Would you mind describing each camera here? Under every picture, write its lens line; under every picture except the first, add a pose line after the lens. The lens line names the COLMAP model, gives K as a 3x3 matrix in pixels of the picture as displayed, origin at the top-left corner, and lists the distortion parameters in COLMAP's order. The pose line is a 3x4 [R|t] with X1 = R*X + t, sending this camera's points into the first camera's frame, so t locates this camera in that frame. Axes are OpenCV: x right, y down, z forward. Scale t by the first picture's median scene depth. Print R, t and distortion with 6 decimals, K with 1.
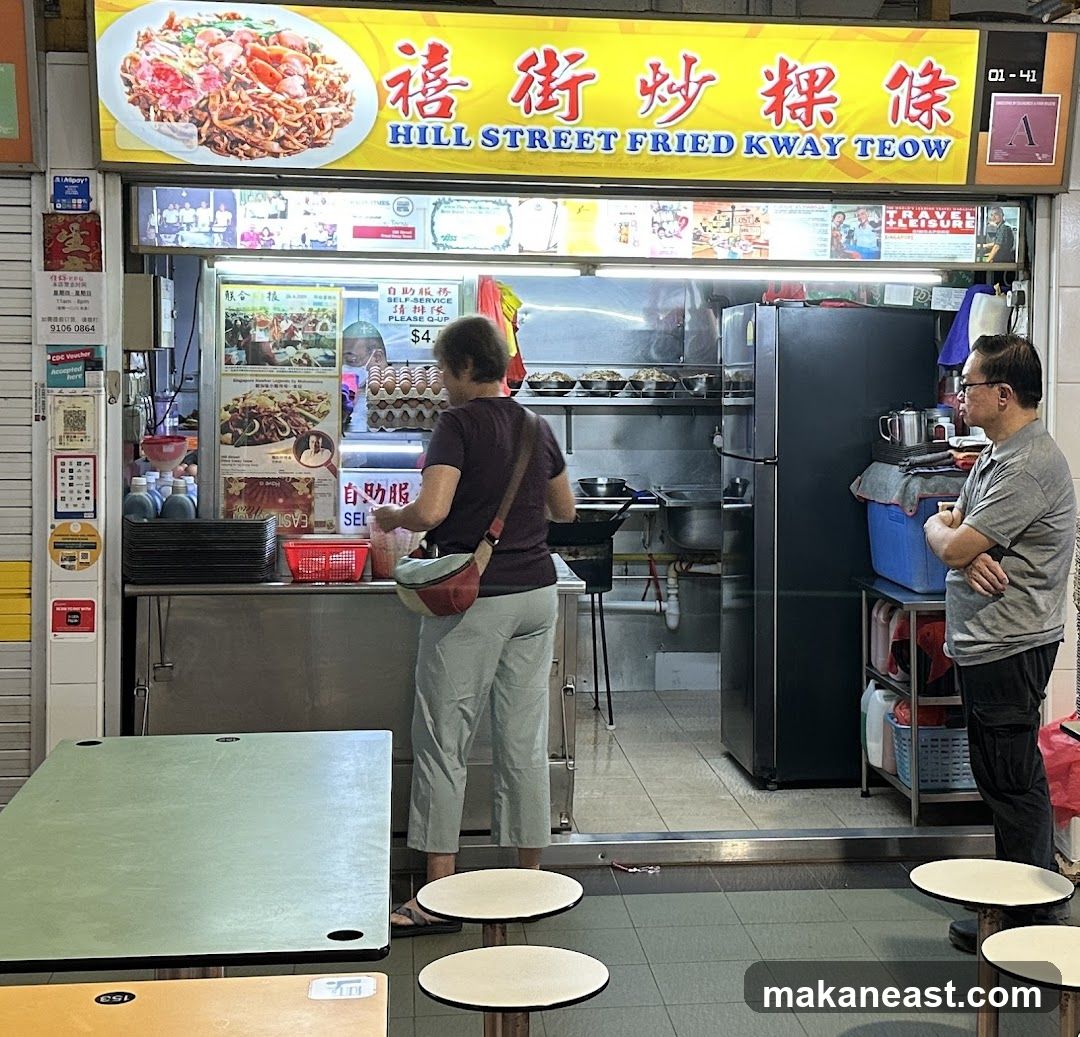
lens RADIAL K [[1727.7, 0, 599.6], [0, 1727.7, 404.8], [0, 0, 1]] dist [0.115182, 0.000000]
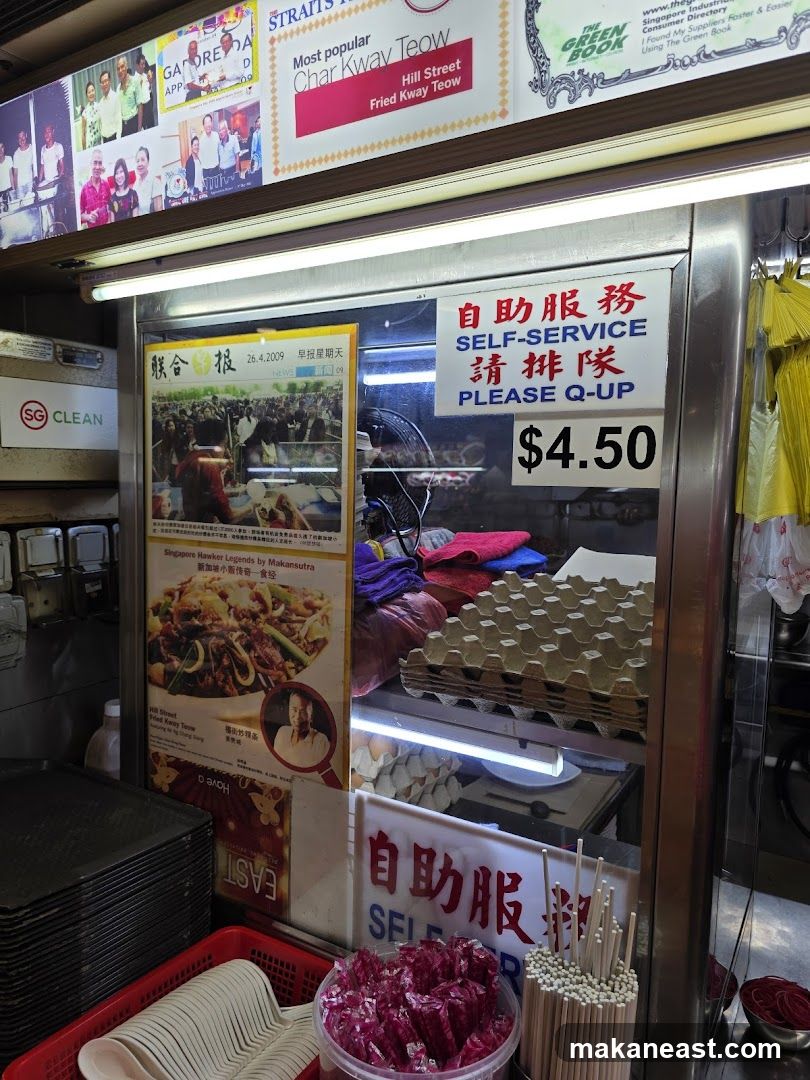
lens RADIAL K [[713.9, 0, 424.0], [0, 713.9, 535.9], [0, 0, 1]] dist [0.030654, -0.033762]
pose [[0.798305, 0.049214, -0.600239, -0.040456], [-0.025653, 0.998530, 0.047753, -0.029277], [0.601706, -0.022724, 0.798394, 0.888842]]
